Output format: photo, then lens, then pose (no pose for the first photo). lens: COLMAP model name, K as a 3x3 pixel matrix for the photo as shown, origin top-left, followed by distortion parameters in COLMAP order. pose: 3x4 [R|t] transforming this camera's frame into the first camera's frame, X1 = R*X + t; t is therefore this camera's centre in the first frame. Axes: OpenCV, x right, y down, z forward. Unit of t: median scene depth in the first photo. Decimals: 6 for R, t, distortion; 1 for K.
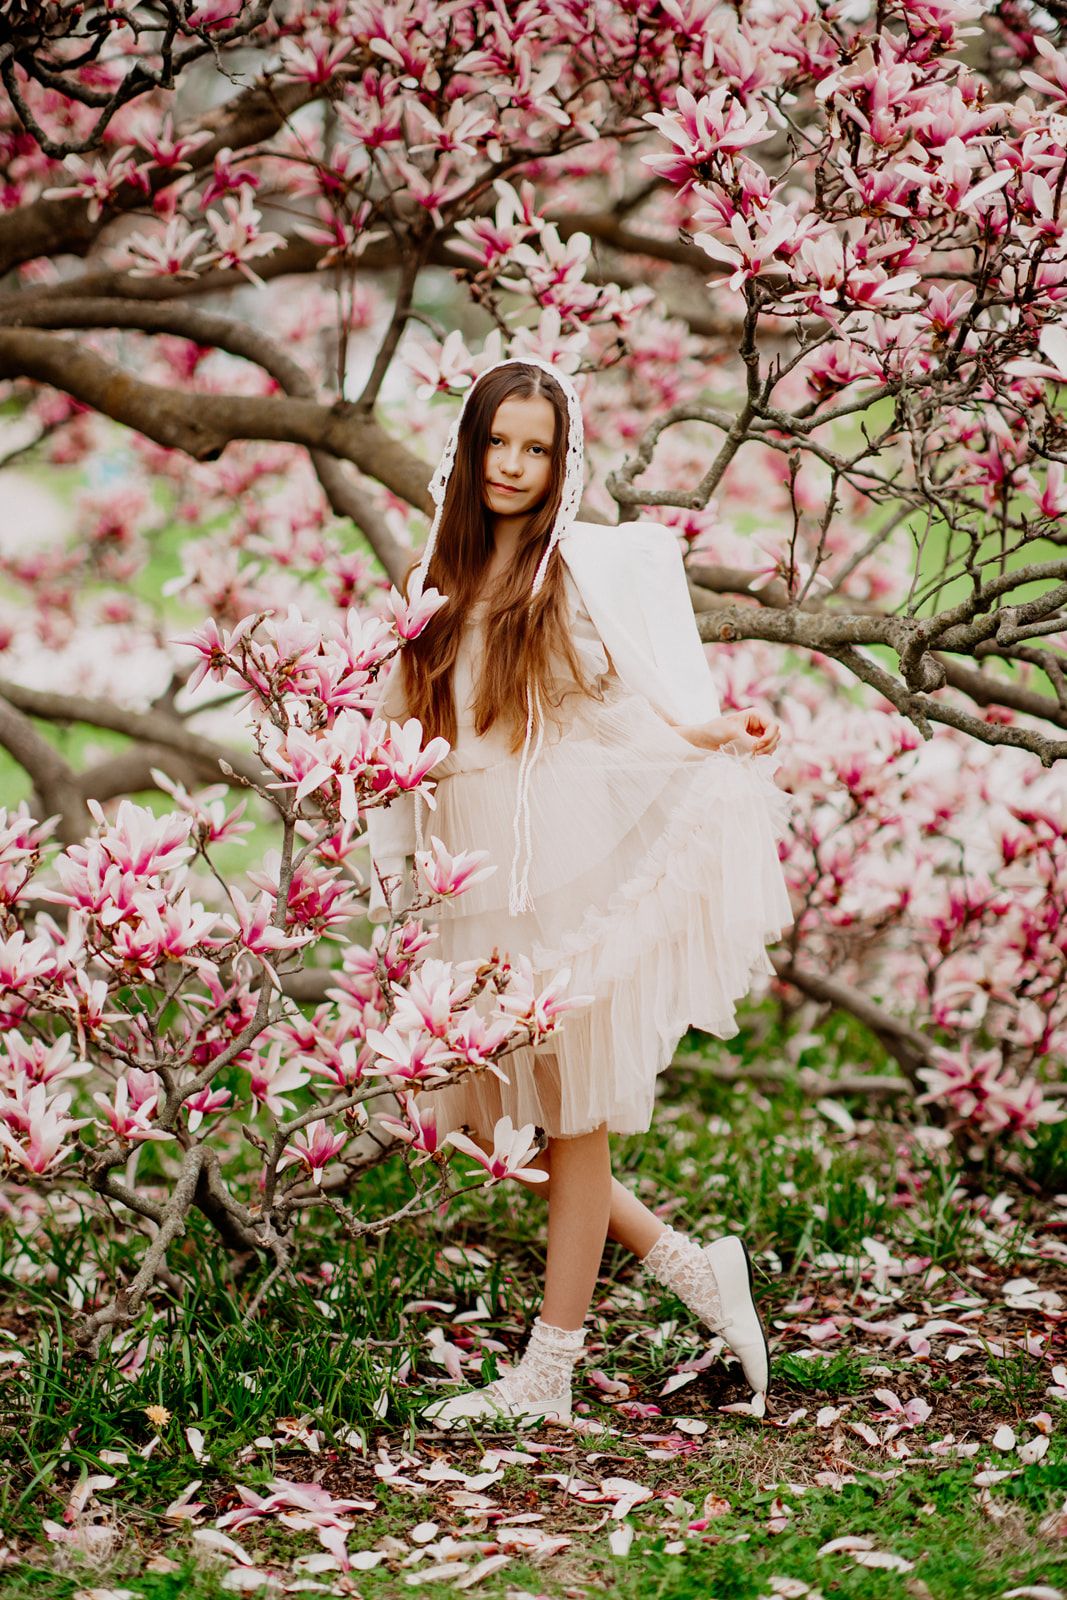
lens RADIAL K [[3956.5, 0, 533.5], [0, 3956.5, 800.0], [0, 0, 1]] dist [0.045021, 0.180069]
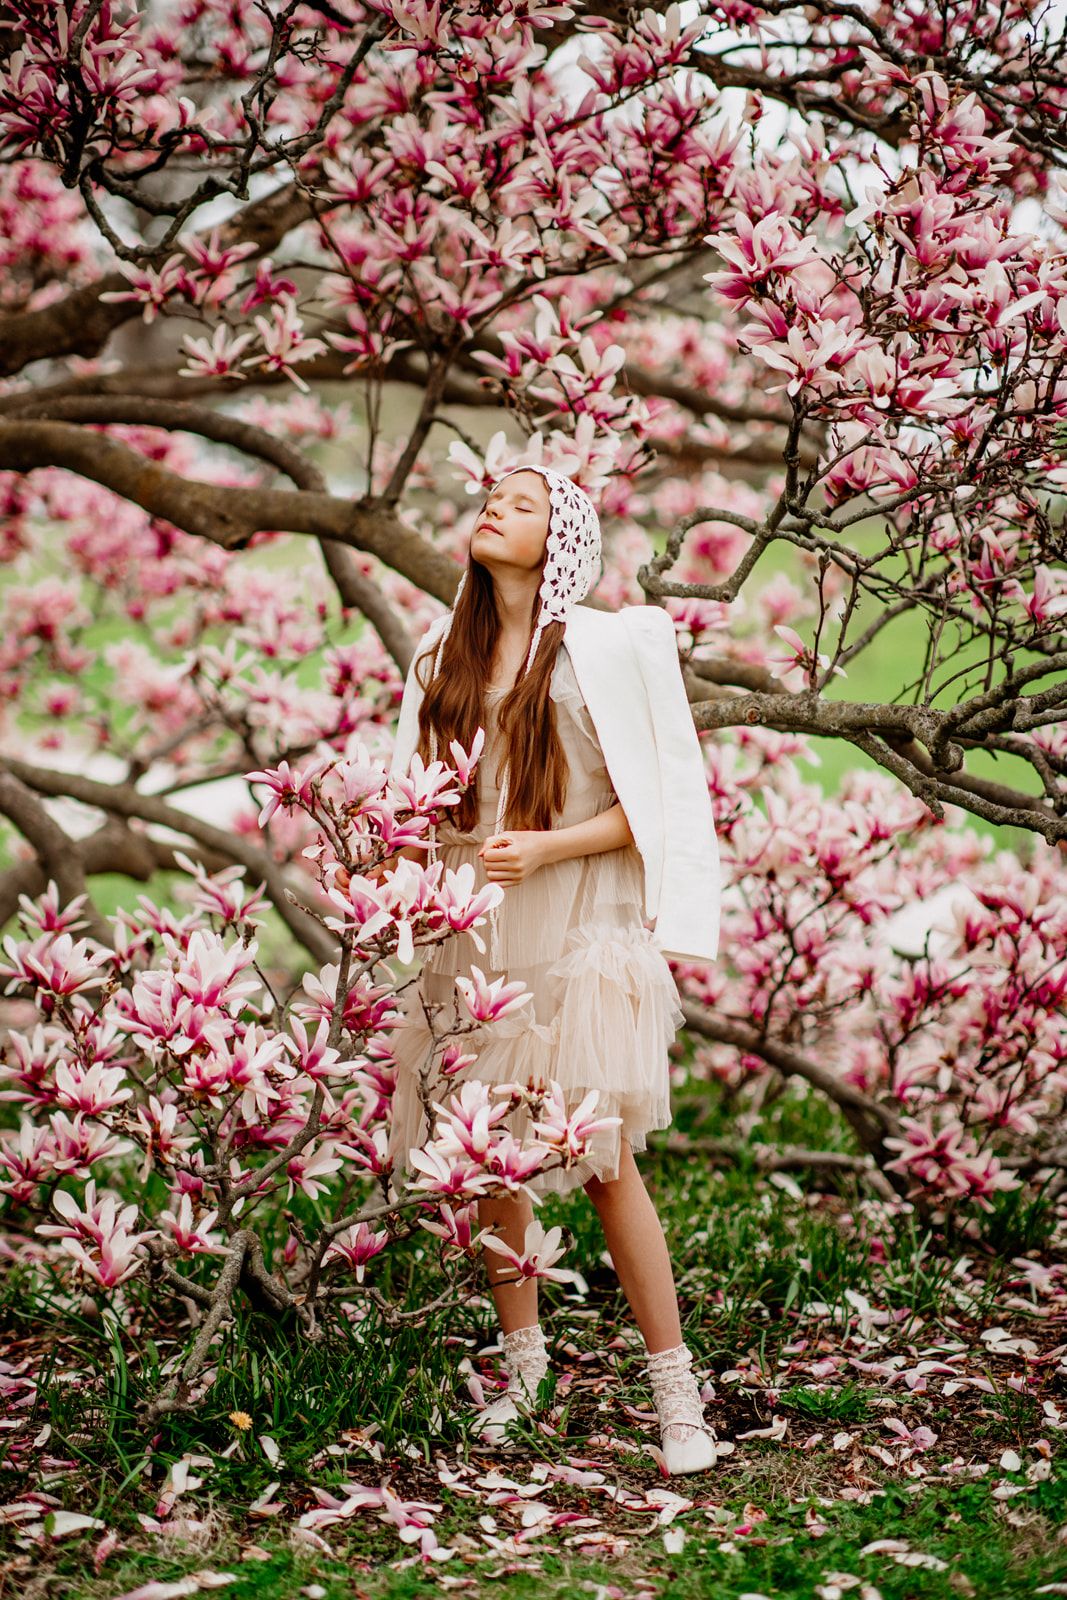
lens RADIAL K [[3951.1, 0, 476.2], [0, 3951.1, 826.6], [0, 0, 1]] dist [0.003229, 0.558859]
pose [[0.998737, 0.023977, 0.044144, -0.071996], [-0.022704, 0.999318, -0.029119, 0.020440], [-0.044813, 0.028080, 0.998601, -0.071597]]
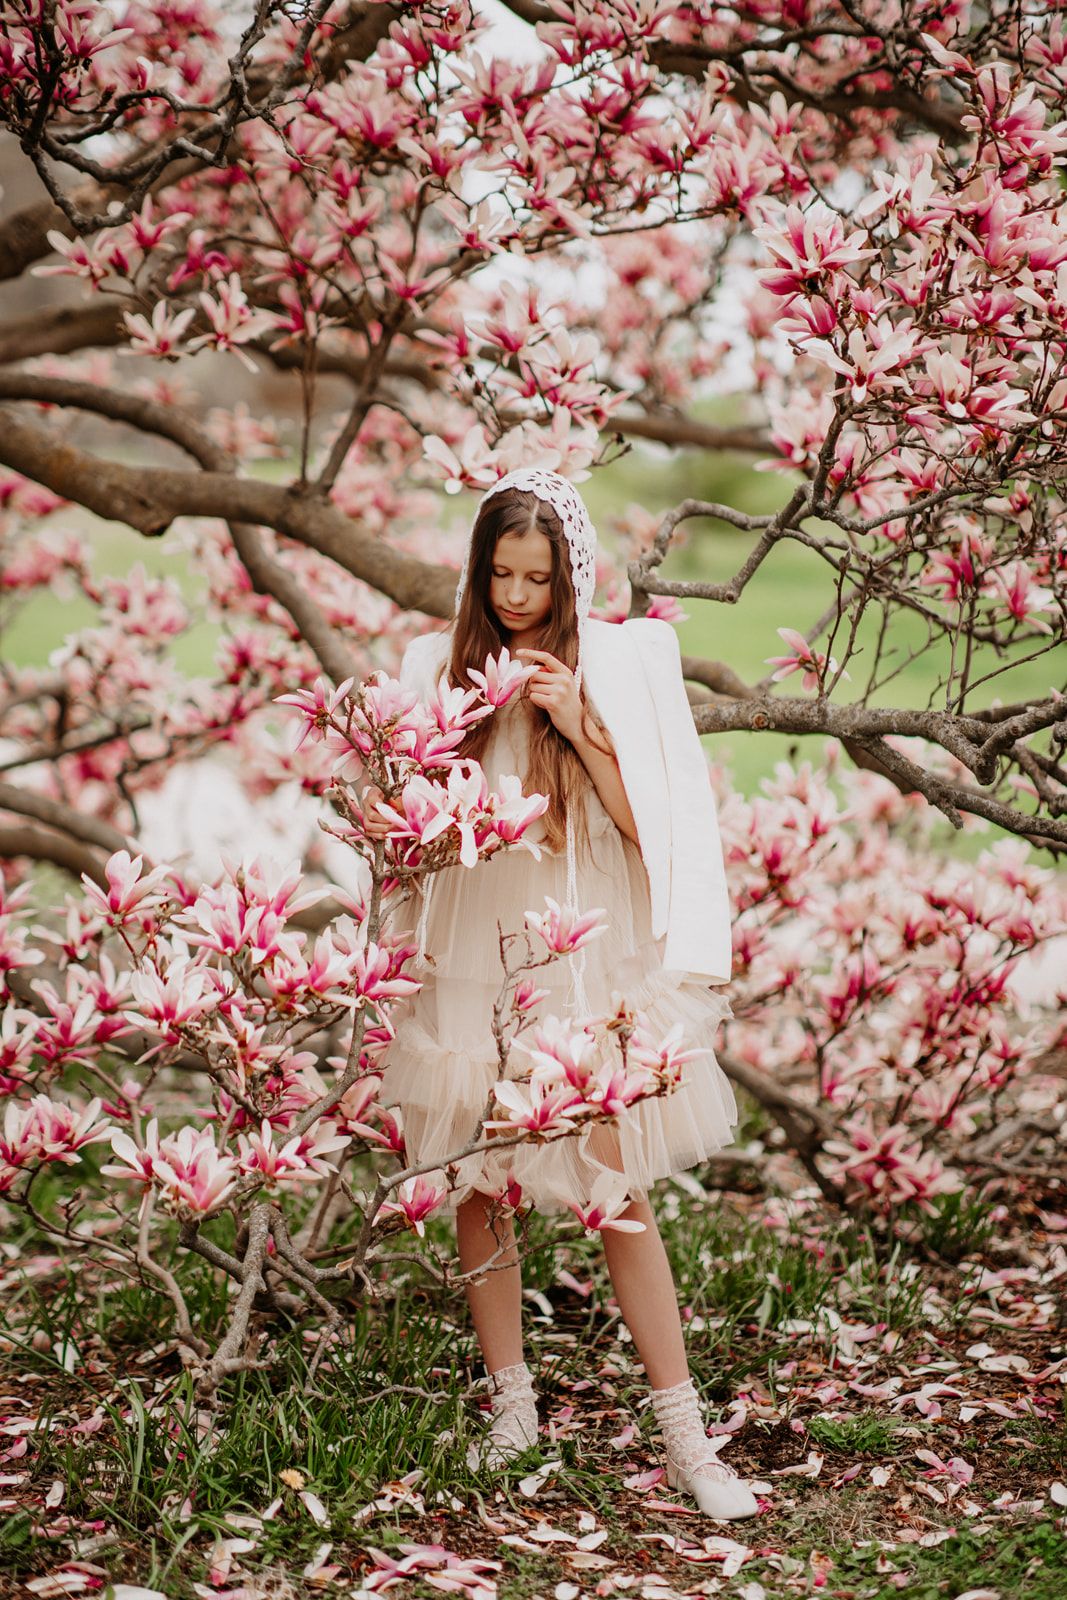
lens RADIAL K [[3956.5, 0, 533.5], [0, 3956.5, 800.0], [0, 0, 1]] dist [0.045021, 0.180069]
pose [[0.984633, 0.020190, 0.173463, -0.187277], [-0.017354, 0.999690, -0.017847, -0.002179], [-0.173770, 0.014562, 0.984679, -0.014777]]
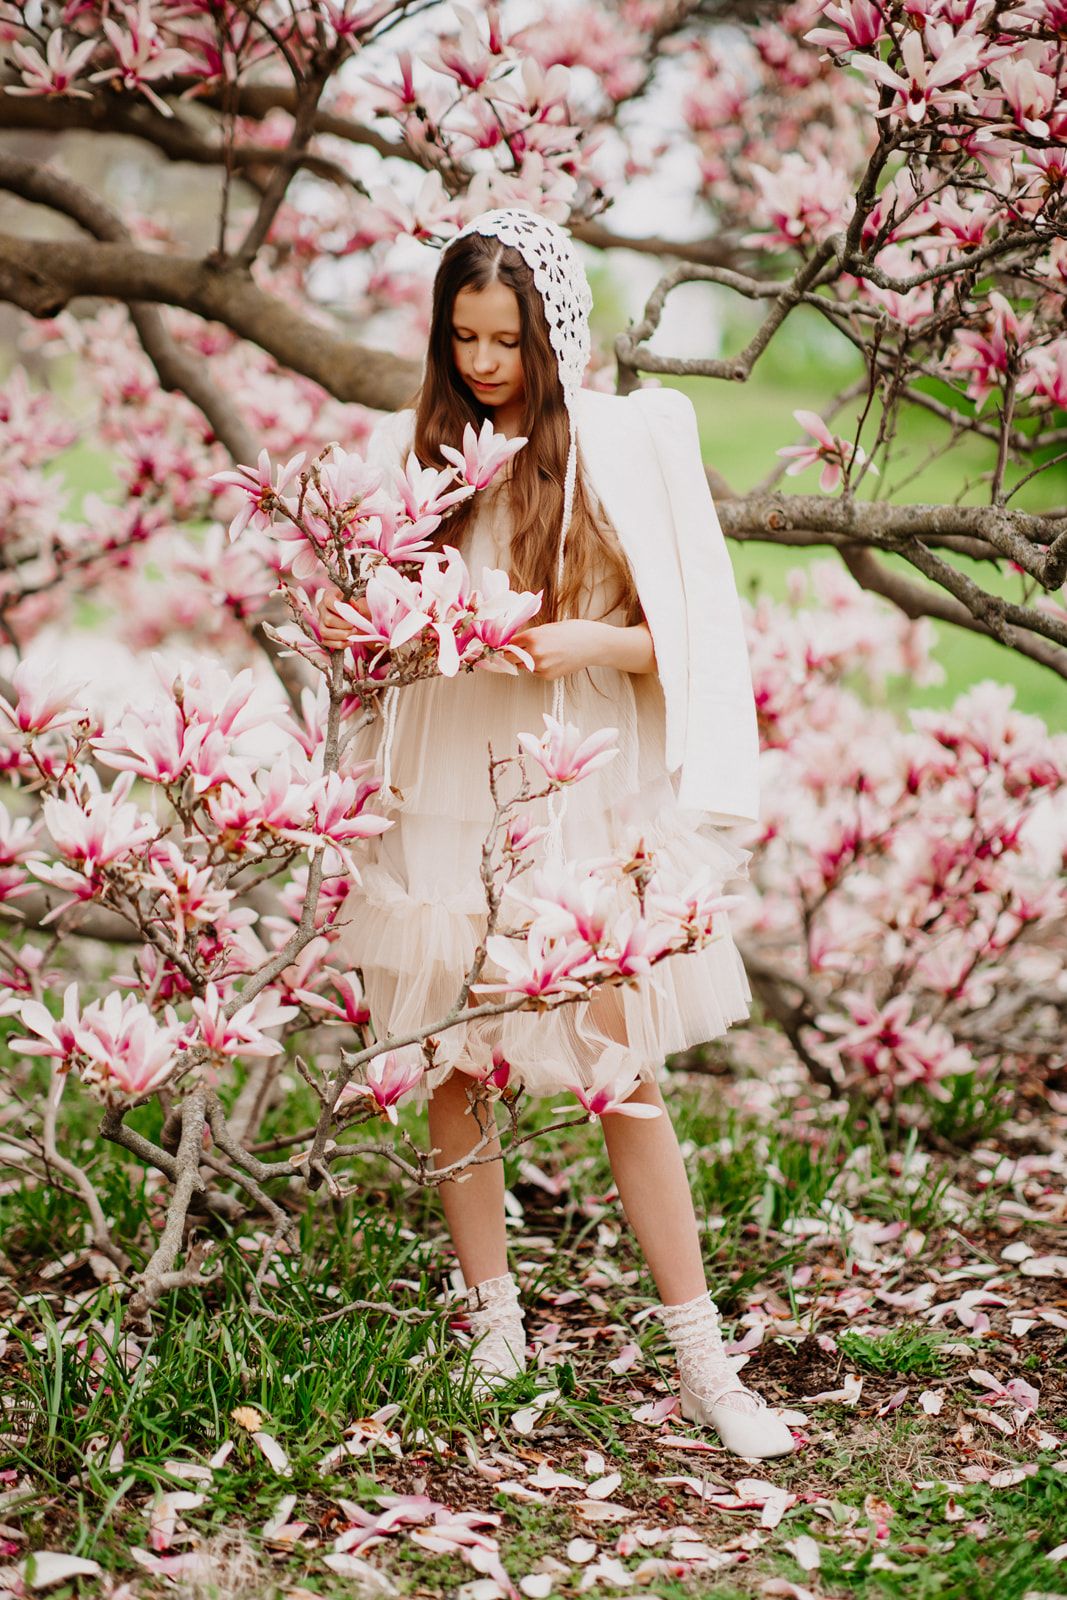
lens RADIAL K [[3896.9, 0, 549.8], [0, 3896.9, 840.1], [0, 0, 1]] dist [0.022443, -0.176307]
pose [[0.975720, 0.009444, 0.218820, -0.187170], [-0.013320, 0.999779, 0.016243, 0.015992], [-0.218618, -0.018764, 0.975630, 0.160181]]
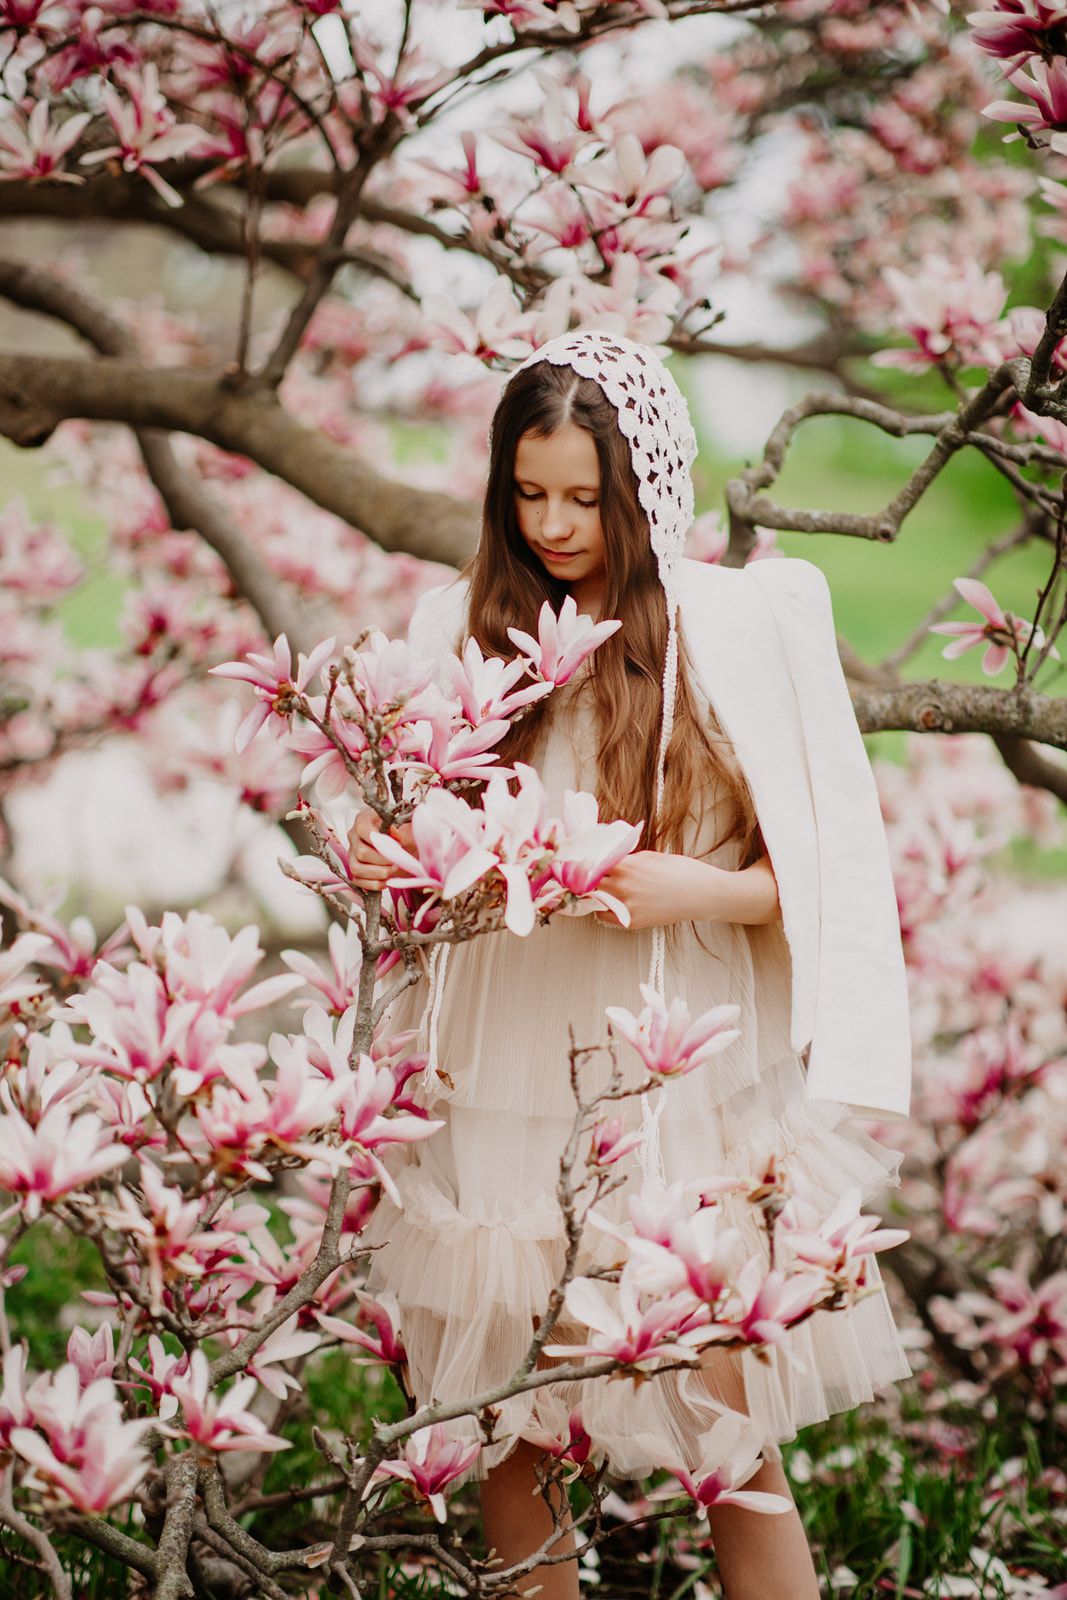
lens RADIAL K [[3897.4, 0, 527.1], [0, 3897.4, 773.8], [0, 0, 1]] dist [0.157791, -0.014058]
pose [[0.979631, 0.026097, 0.199101, -0.155899], [-0.021782, 0.999479, -0.023834, -0.013256], [-0.199620, 0.019011, 0.979689, 0.333666]]
